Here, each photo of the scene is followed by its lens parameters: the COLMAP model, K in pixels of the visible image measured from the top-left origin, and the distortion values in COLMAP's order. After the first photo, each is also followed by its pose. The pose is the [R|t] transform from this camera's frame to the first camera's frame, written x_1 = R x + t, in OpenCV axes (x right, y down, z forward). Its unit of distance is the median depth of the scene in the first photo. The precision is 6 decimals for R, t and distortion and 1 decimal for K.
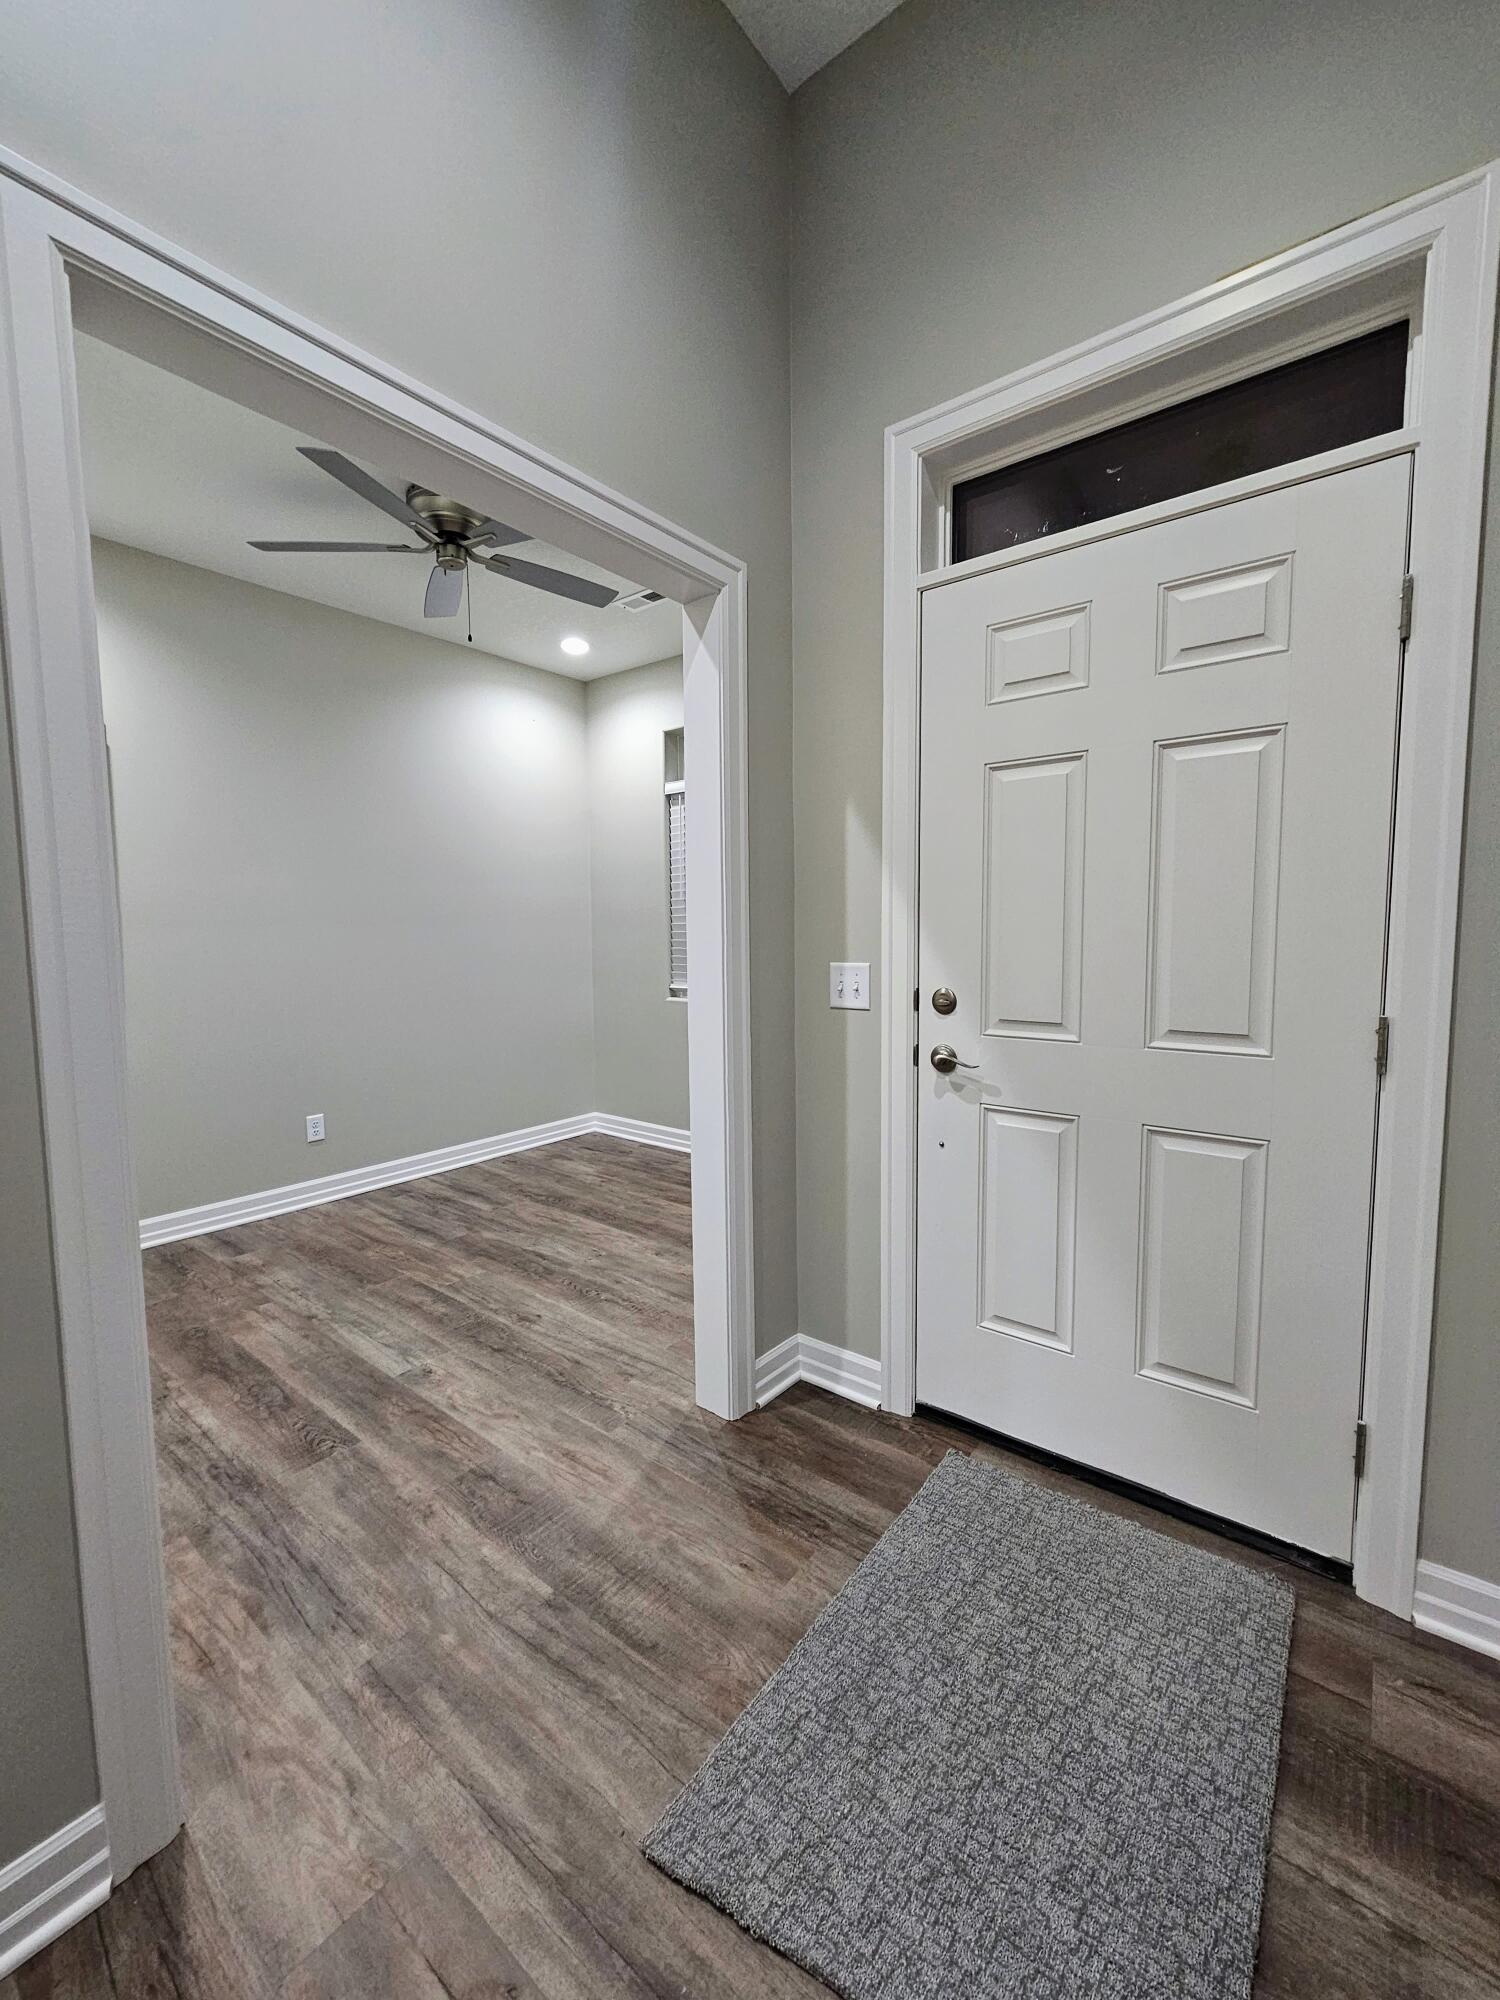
lens RADIAL K [[820.2, 0, 743.5], [0, 820.2, 994.8], [0, 0, 1]] dist [-0.002760, -0.000680]
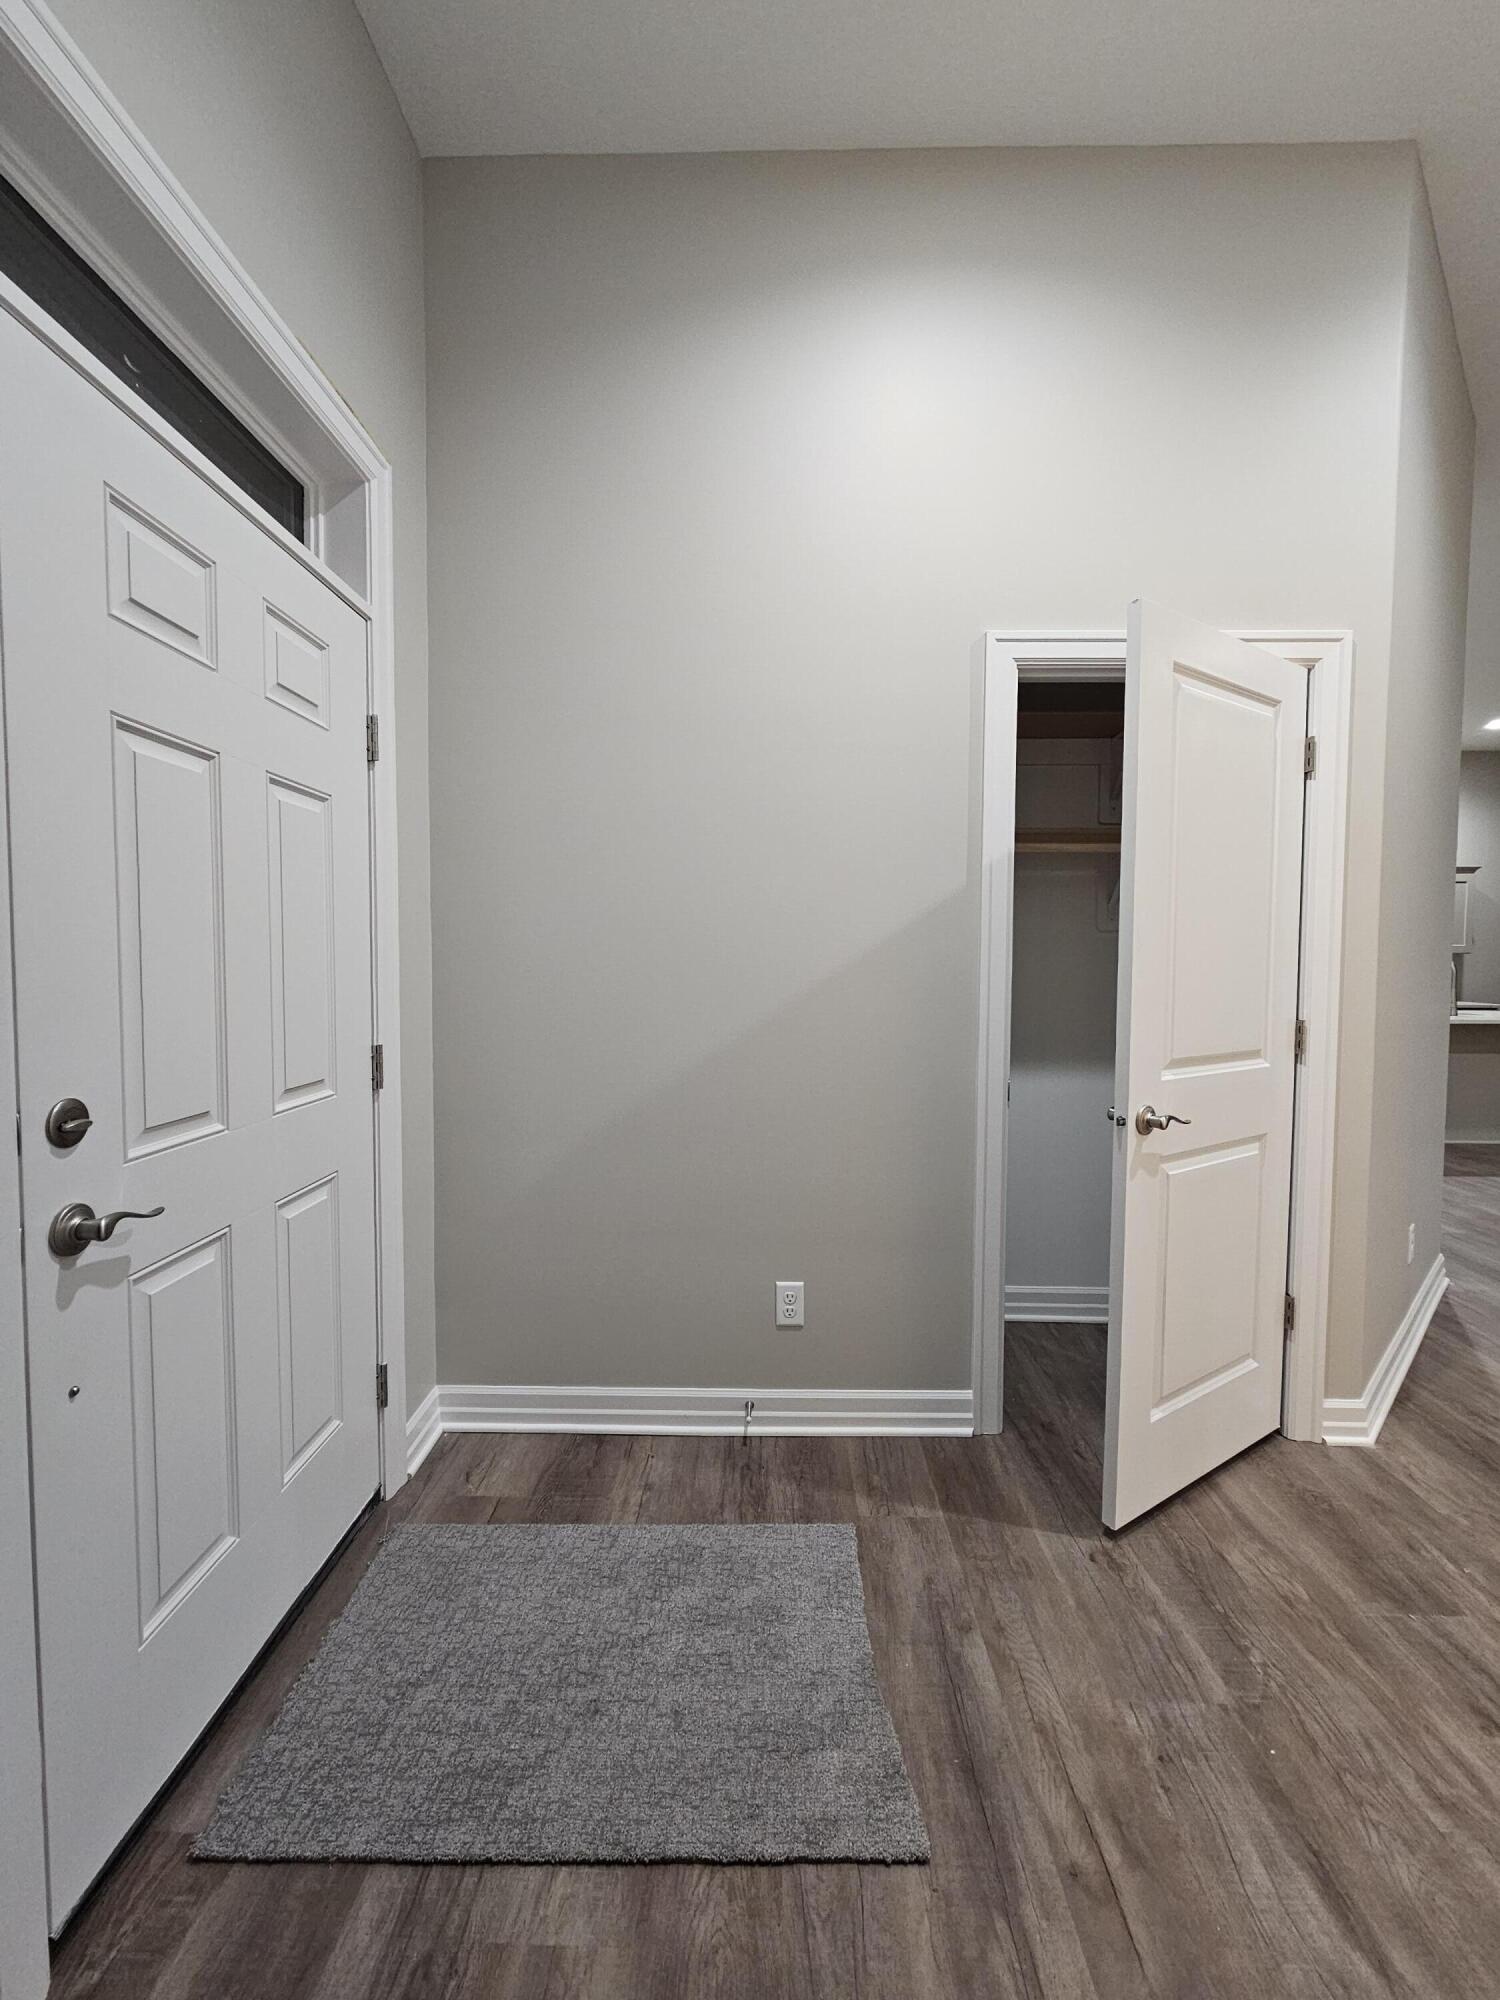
lens RADIAL K [[820.2, 0, 743.5], [0, 820.2, 994.8], [0, 0, 1]] dist [-0.002760, -0.000680]
pose [[-0.606232, -0.026989, 0.794830, -0.567756], [0.066837, 0.994159, 0.084735, -0.115633], [-0.792474, 0.104494, -0.600887, 1.233107]]
